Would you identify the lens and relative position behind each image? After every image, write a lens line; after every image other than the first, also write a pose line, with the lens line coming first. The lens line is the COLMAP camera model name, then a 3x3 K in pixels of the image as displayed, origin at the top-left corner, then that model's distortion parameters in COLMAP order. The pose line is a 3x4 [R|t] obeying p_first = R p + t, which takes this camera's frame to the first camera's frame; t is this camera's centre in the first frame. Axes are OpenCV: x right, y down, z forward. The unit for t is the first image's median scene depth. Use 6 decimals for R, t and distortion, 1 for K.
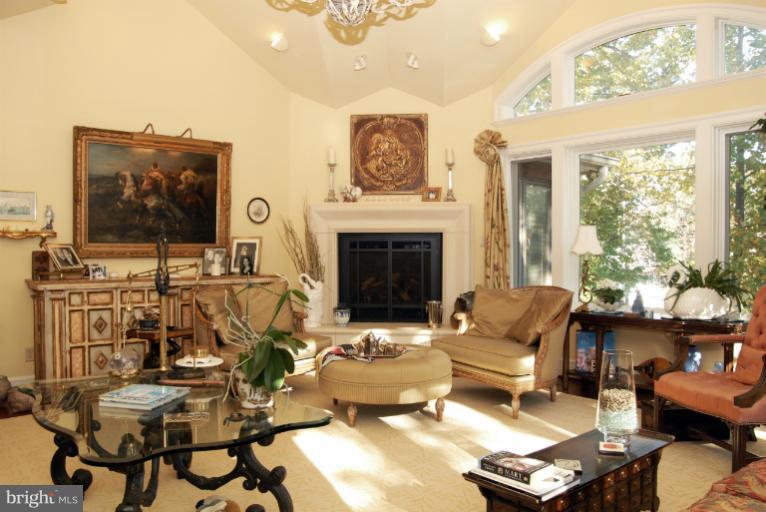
lens RADIAL K [[603.1, 0, 383.0], [0, 603.1, 256.0], [0, 0, 1]] dist [-0.130554, 0.117575]
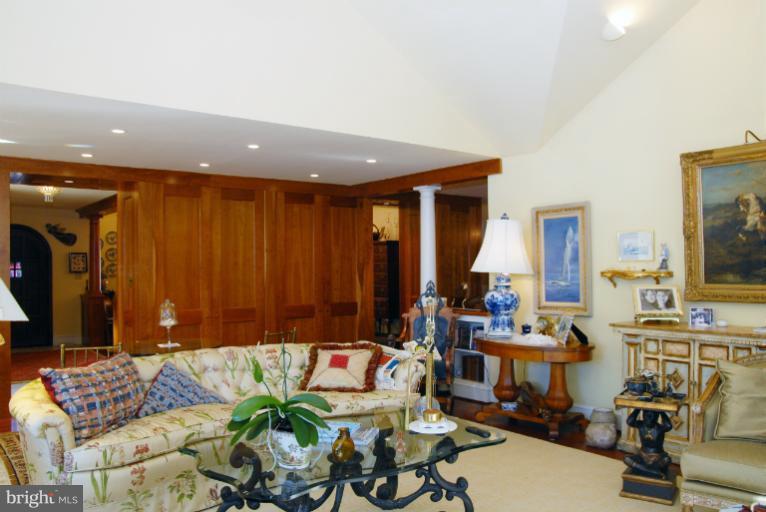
lens RADIAL K [[603.1, 0, 383.0], [0, 603.1, 256.0], [0, 0, 1]] dist [-0.130554, 0.117575]
pose [[-0.047866, -0.017719, -0.998697, 0.392533], [-0.003120, 0.999840, -0.017589, -0.047085], [0.998849, 0.002274, -0.047913, 0.576080]]
